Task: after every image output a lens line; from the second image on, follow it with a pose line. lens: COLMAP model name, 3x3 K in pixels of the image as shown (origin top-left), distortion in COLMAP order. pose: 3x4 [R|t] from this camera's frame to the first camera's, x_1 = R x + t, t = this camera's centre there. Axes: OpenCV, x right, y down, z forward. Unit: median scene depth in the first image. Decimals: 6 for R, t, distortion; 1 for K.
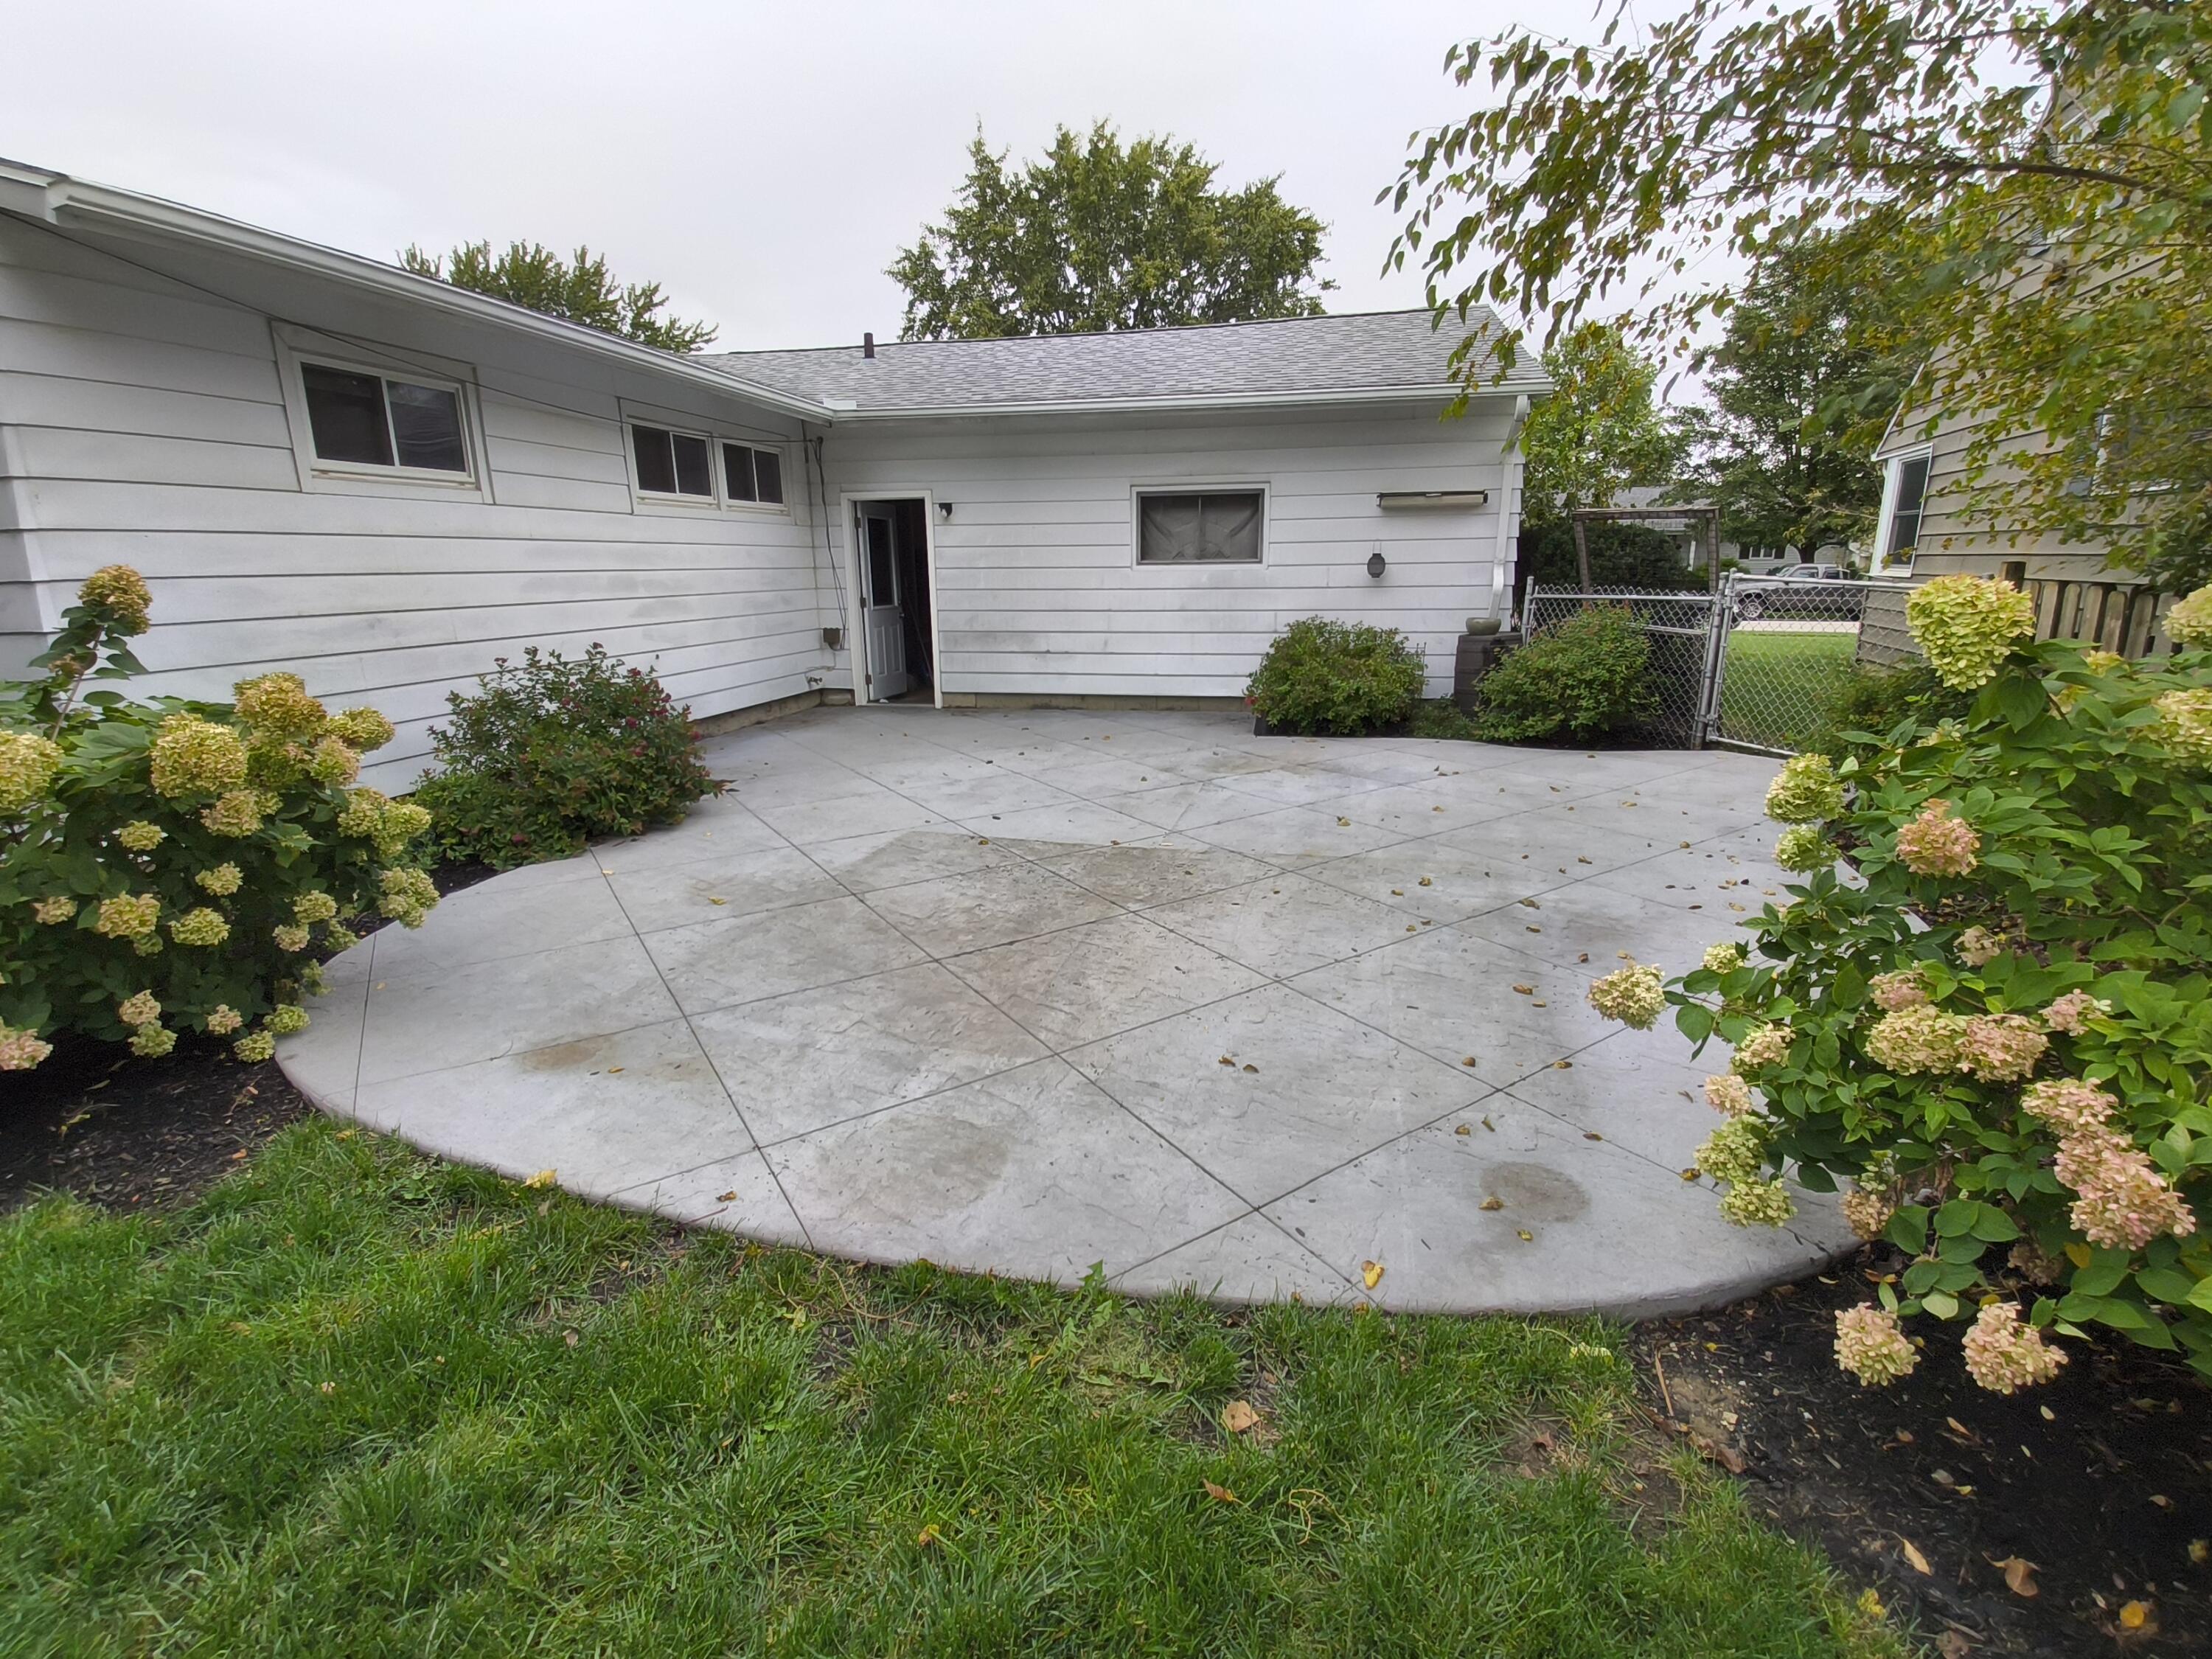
lens RADIAL K [[1010.2, 0, 1107.3], [0, 1010.2, 823.2], [0, 0, 1]] dist [-0.005558, -0.012904]
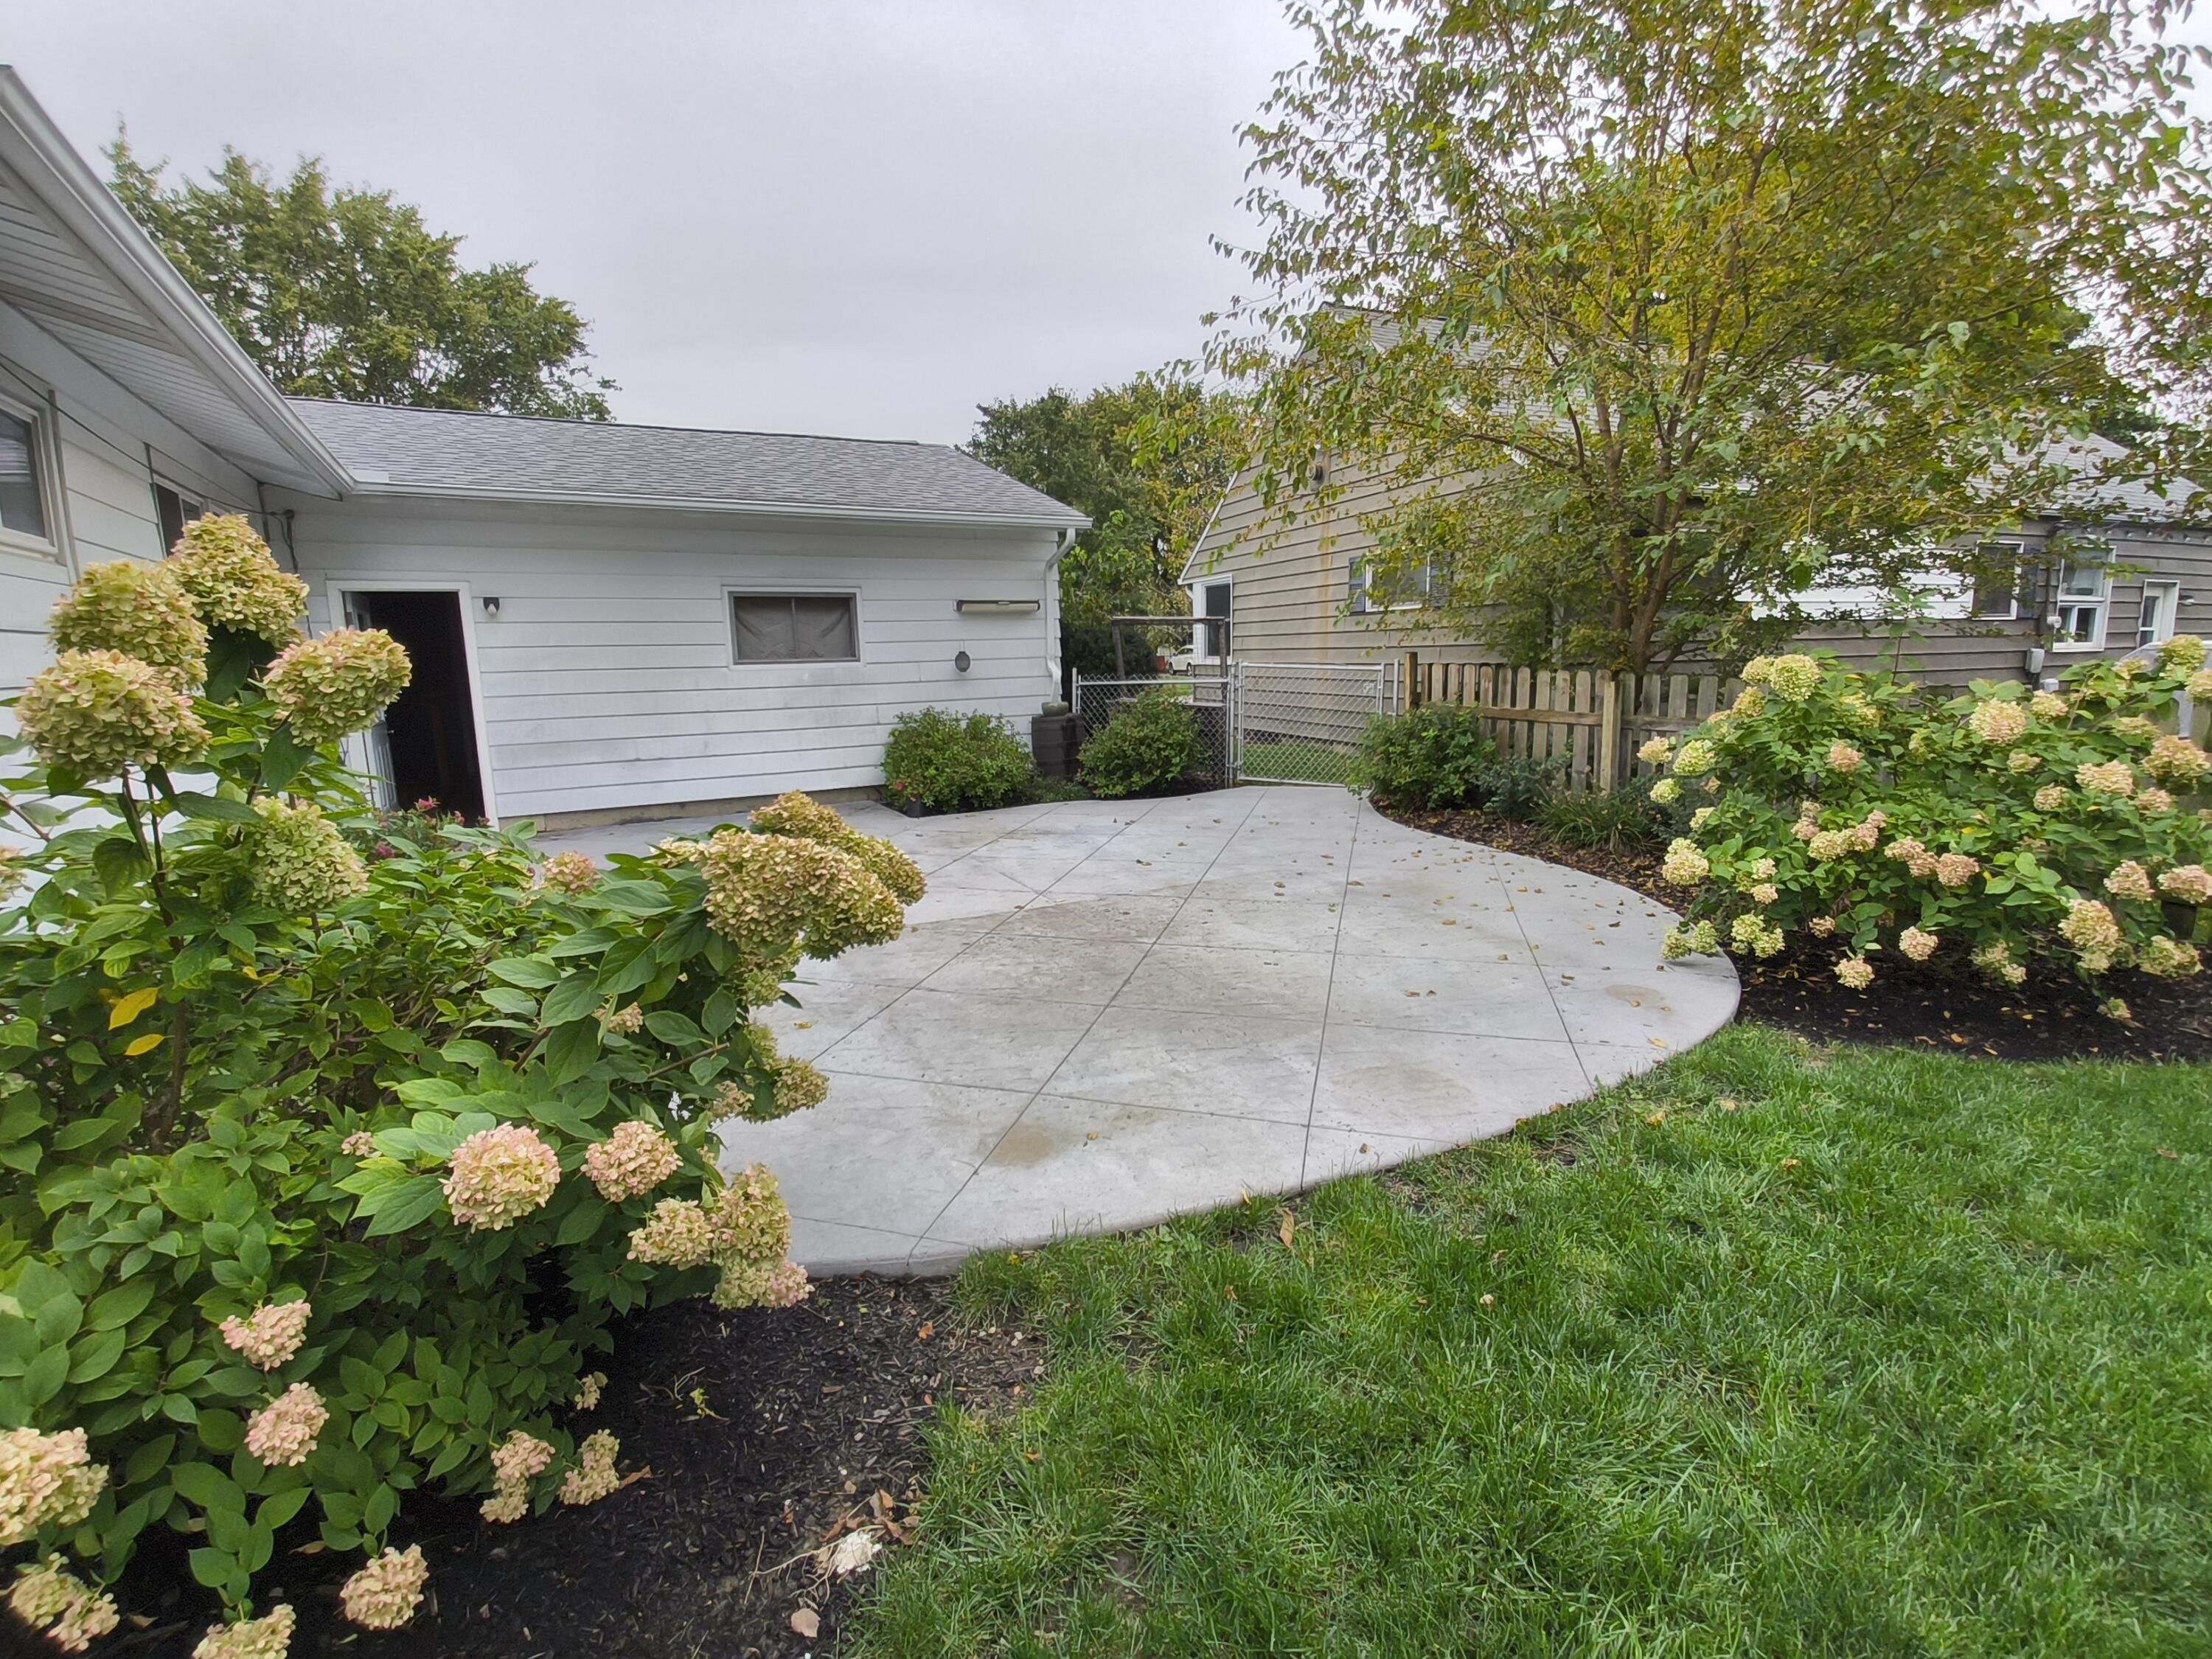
lens RADIAL K [[1010.2, 0, 1107.3], [0, 1010.2, 823.2], [0, 0, 1]] dist [-0.005558, -0.012904]
pose [[0.747236, -0.116691, 0.654234, -0.387947], [0.178046, 0.983626, -0.027914, -0.014141], [-0.640264, 0.137342, 0.755777, 0.055508]]
